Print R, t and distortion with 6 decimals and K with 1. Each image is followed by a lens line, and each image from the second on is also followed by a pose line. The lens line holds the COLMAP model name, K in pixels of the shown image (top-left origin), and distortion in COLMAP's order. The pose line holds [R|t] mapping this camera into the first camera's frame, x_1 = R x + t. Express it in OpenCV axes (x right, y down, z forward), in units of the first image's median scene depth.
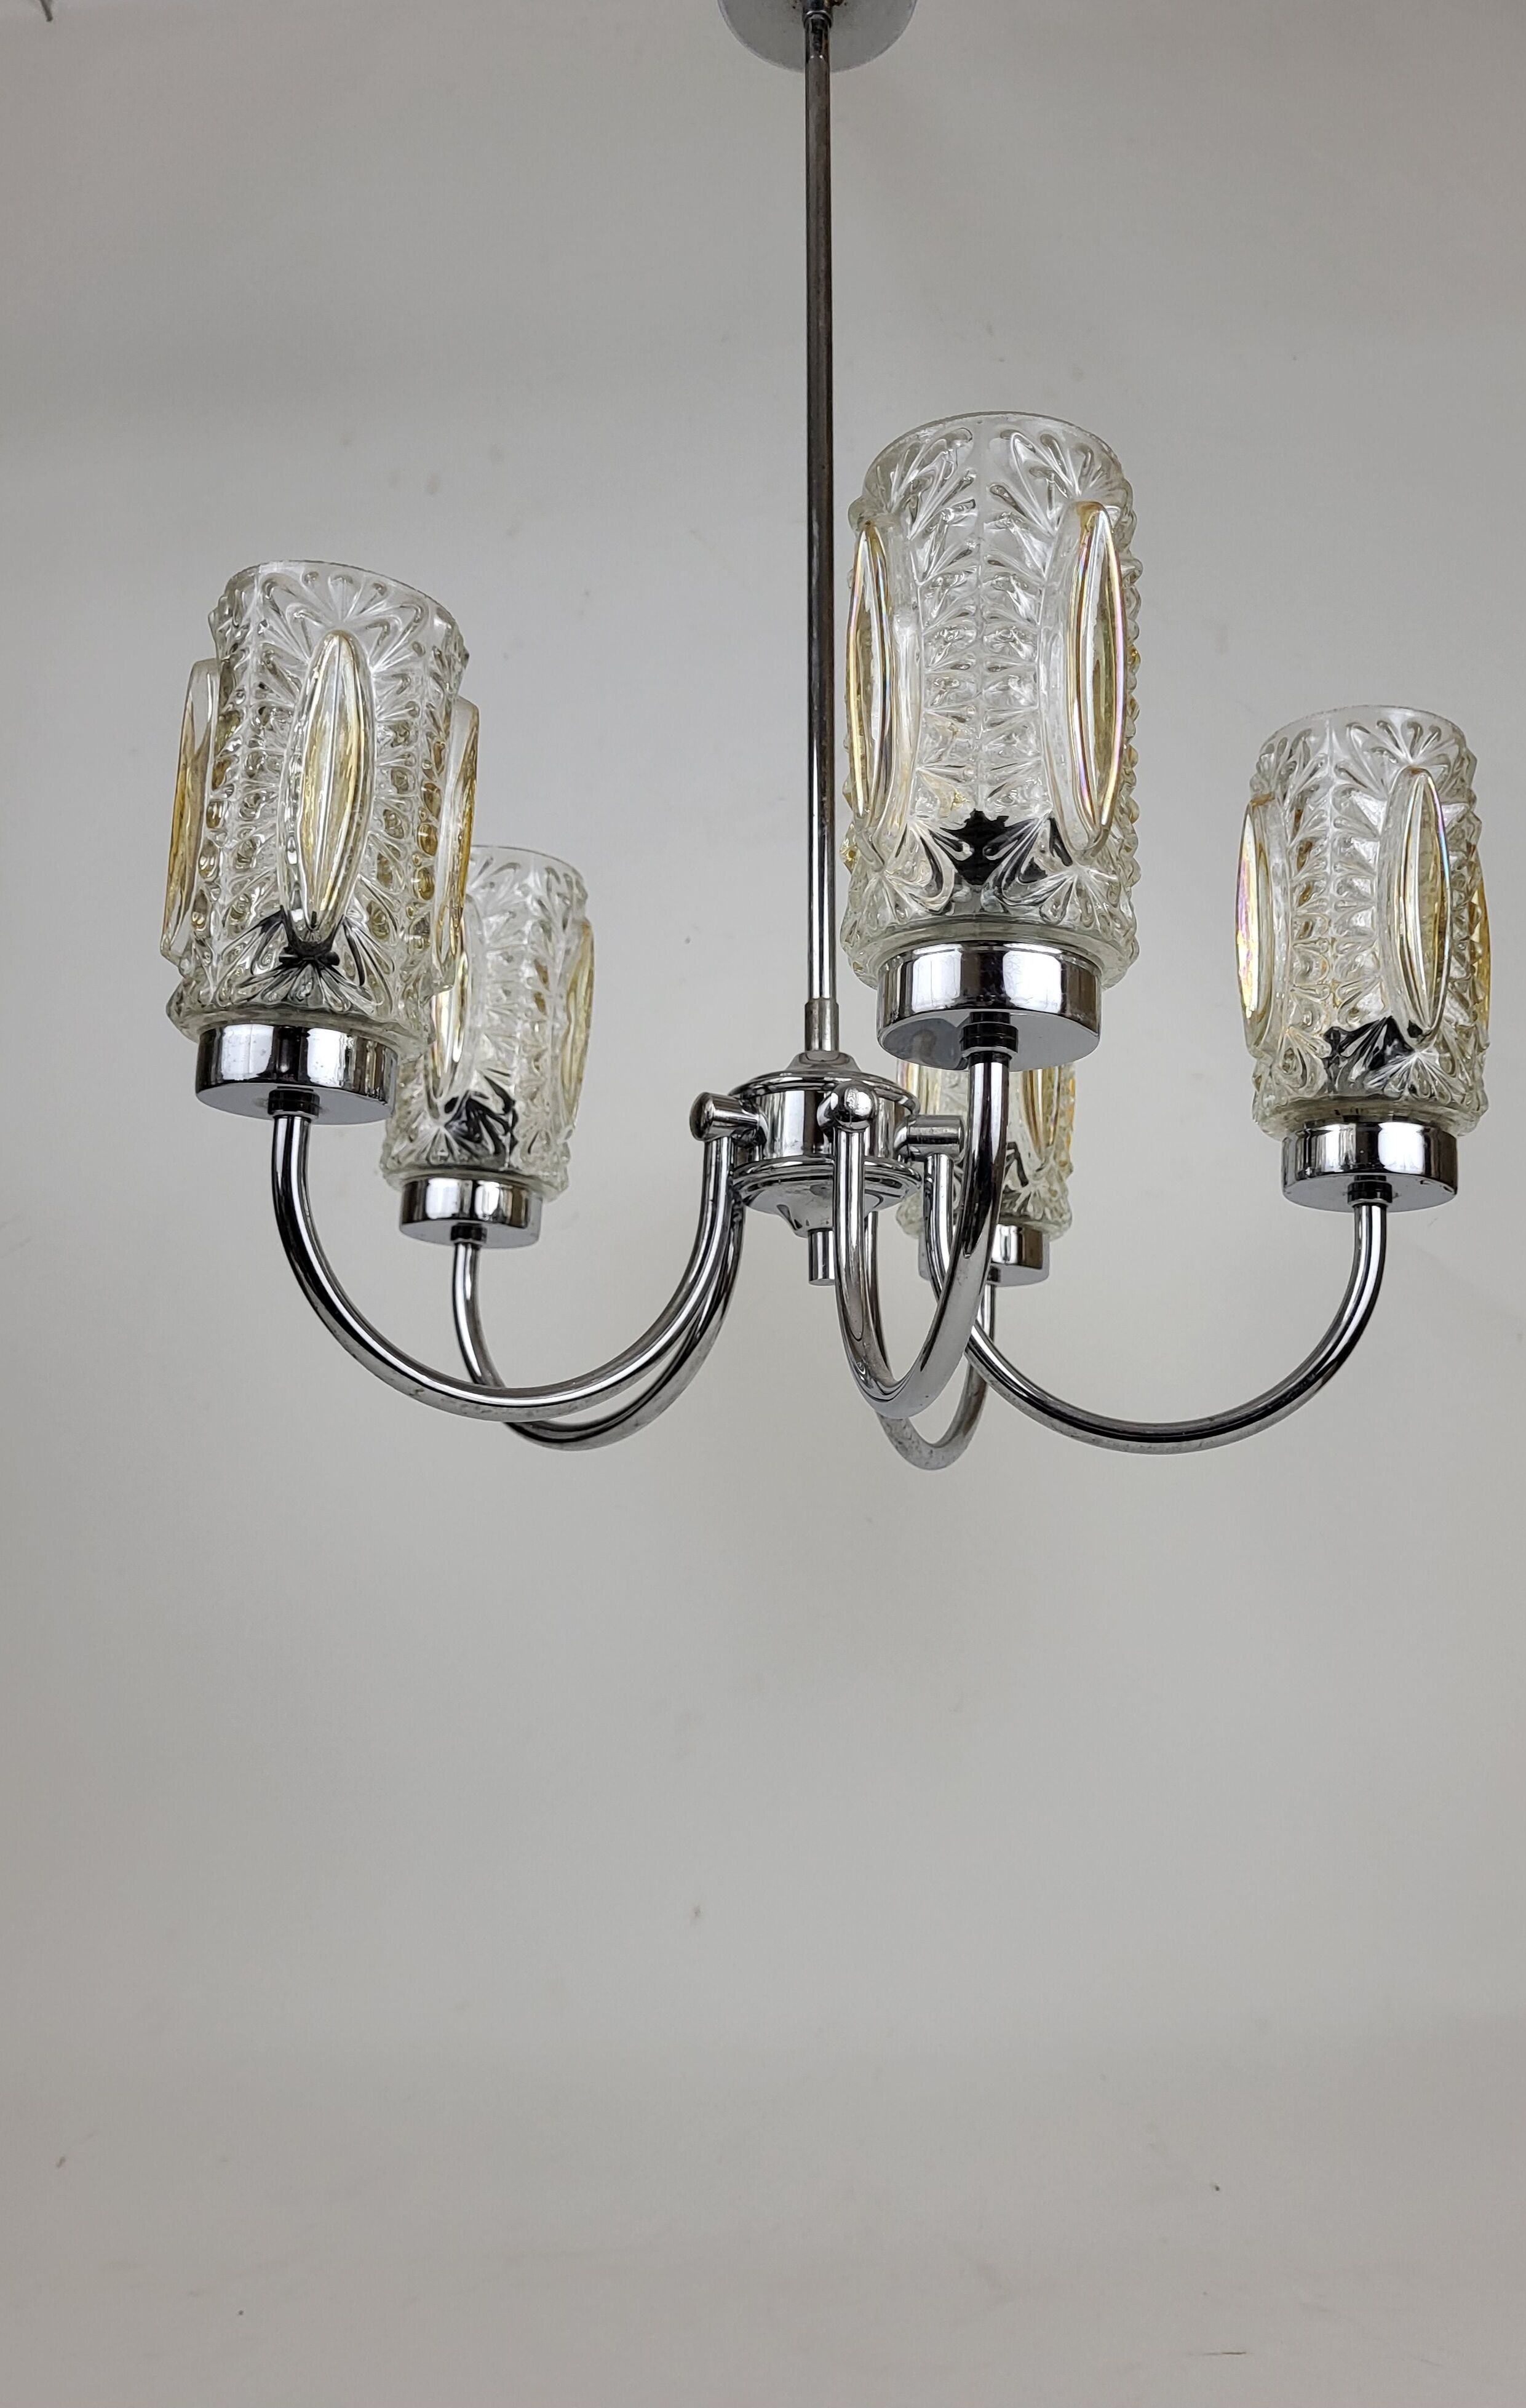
lens RADIAL K [[1902.1, 0, 834.7], [0, 1902.1, 1195.8], [0, 0, 1]] dist [0.005569, 0.001877]
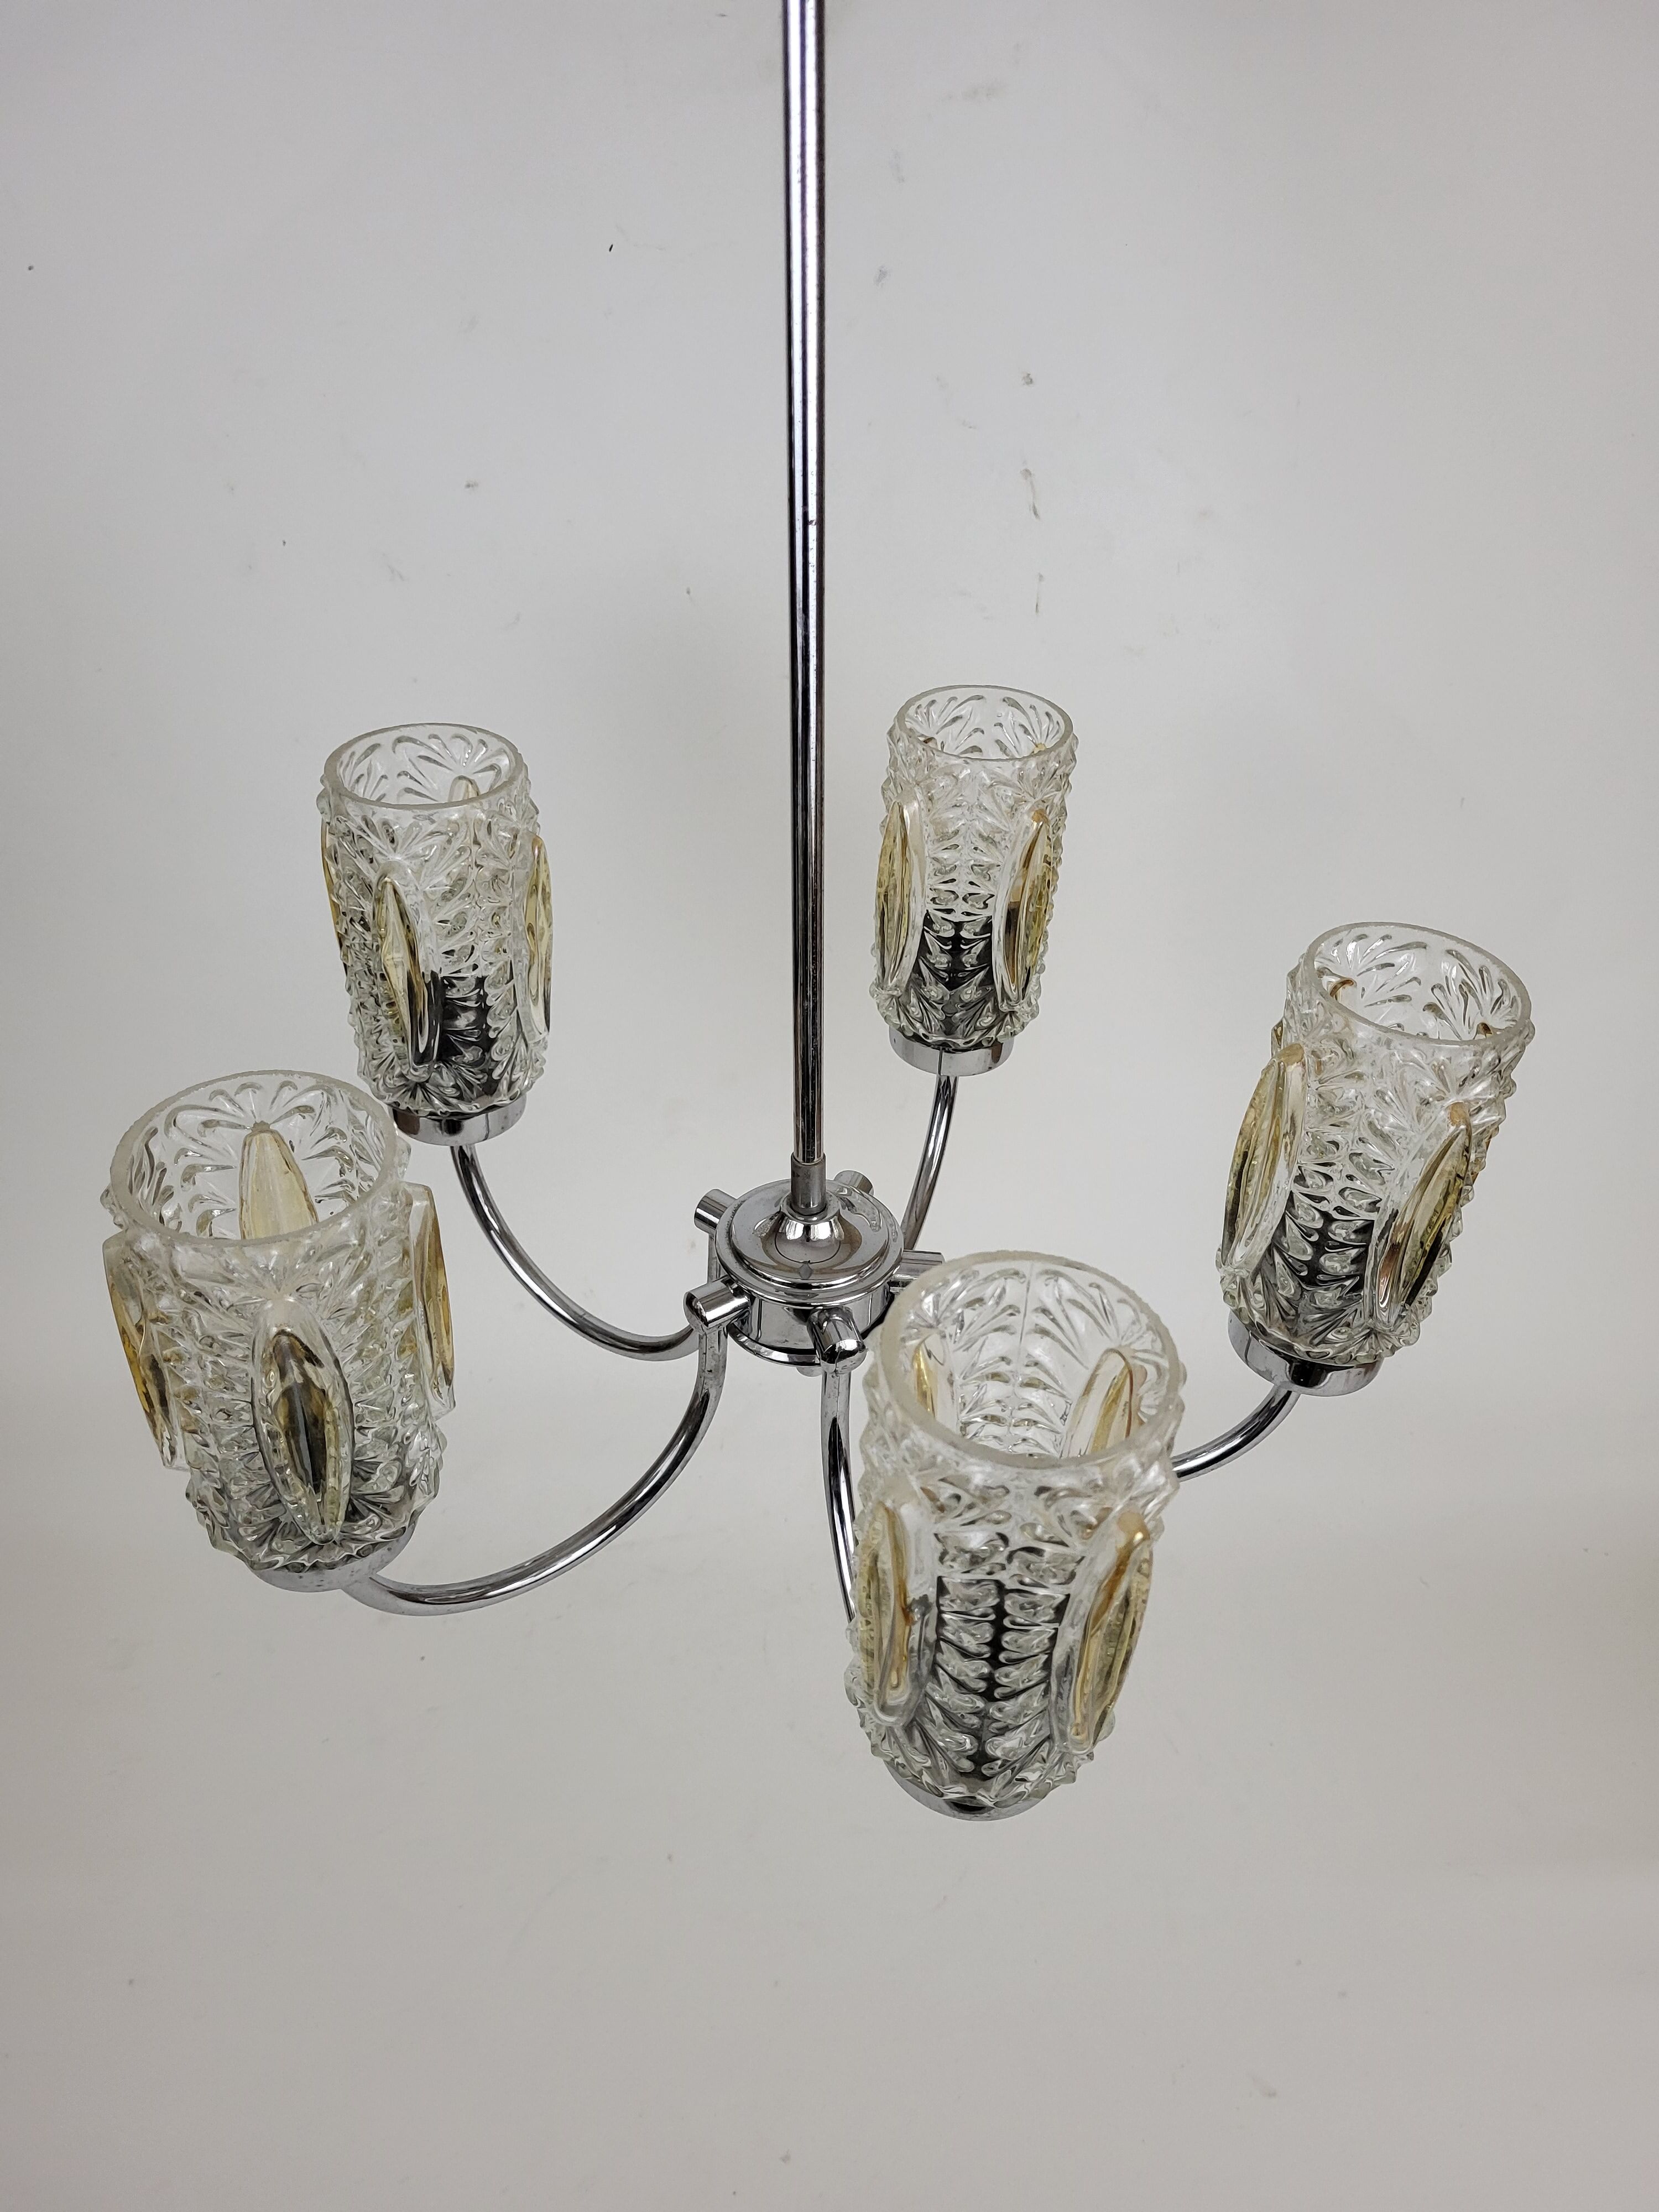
lens RADIAL K [[1698.5, 0, 864.1], [0, 1698.5, 1103.7], [0, 0, 1]] dist [0.029837, -0.002780]
pose [[0.998363, -0.012288, 0.055854, -0.028406], [-0.034515, 0.649269, 0.759775, -0.838873], [-0.045601, -0.760460, 0.647782, 0.477810]]
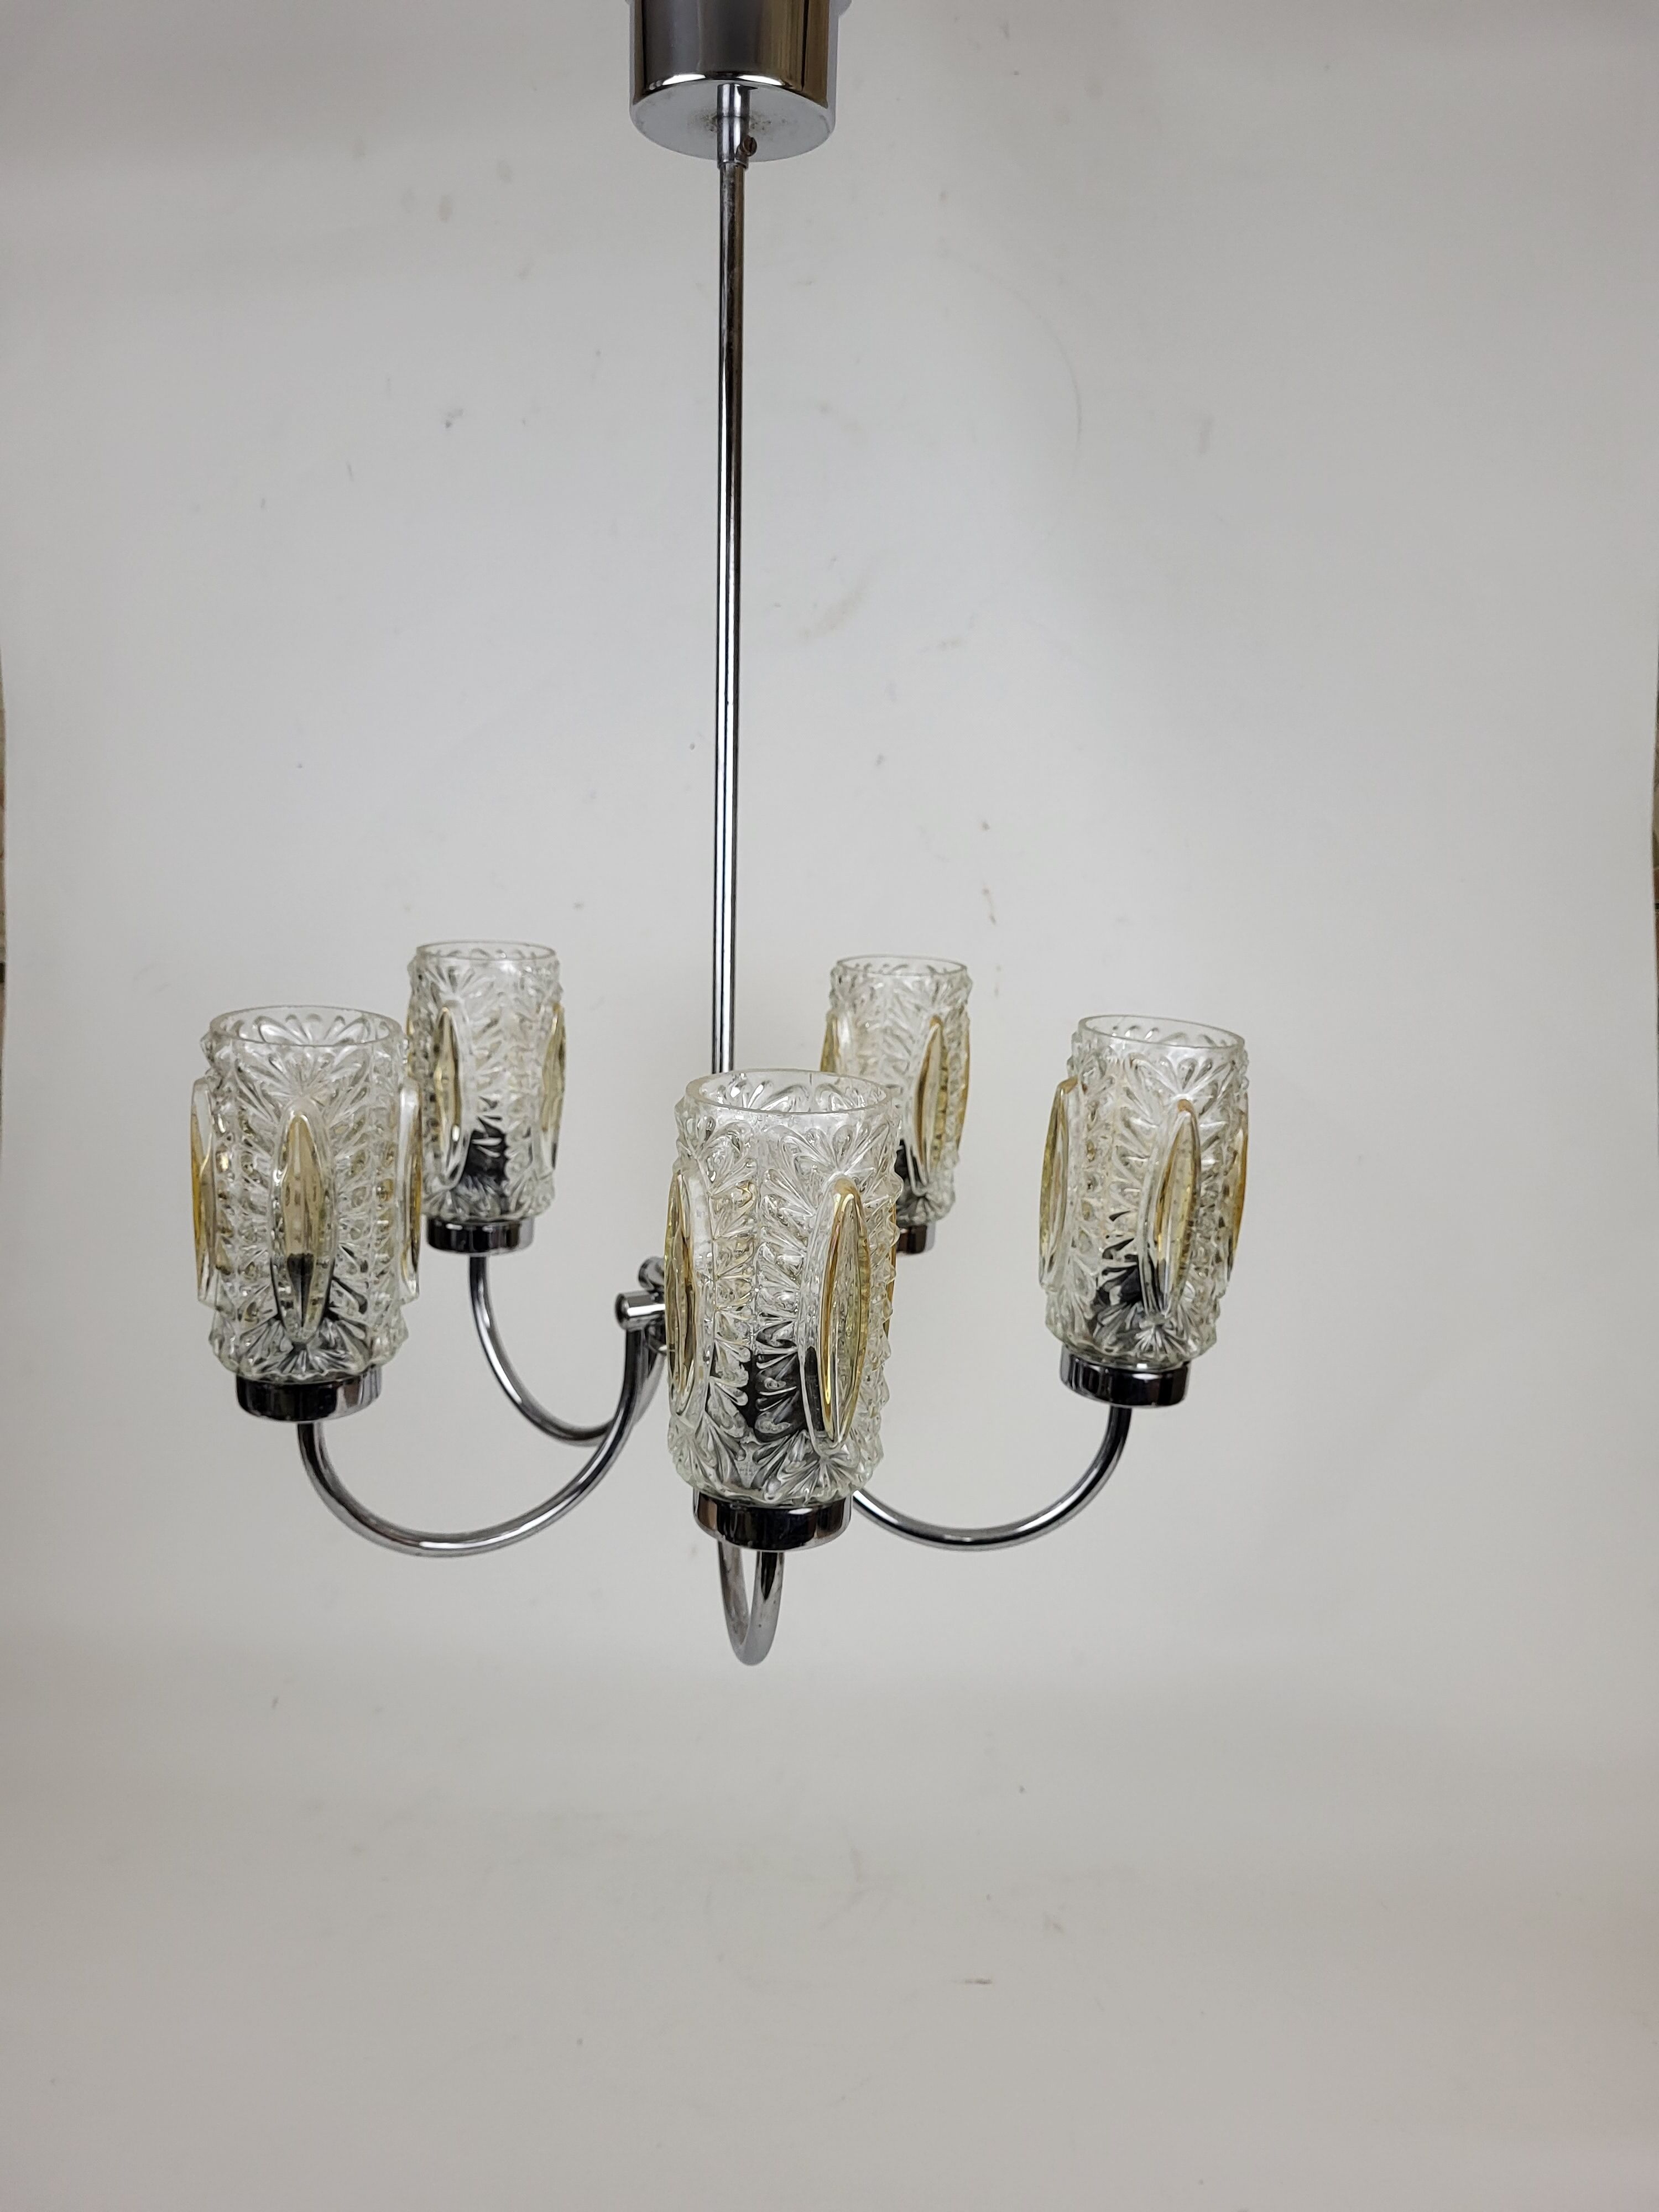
lens RADIAL K [[1702.7, 0, 832.2], [0, 1702.7, 1116.9], [0, 0, 1]] dist [0.016979, -0.013820]
pose [[0.997217, 0.039238, -0.063389, 0.147670], [-0.009213, 0.908629, 0.417503, -0.668255], [0.073978, -0.415758, 0.906462, -0.013100]]
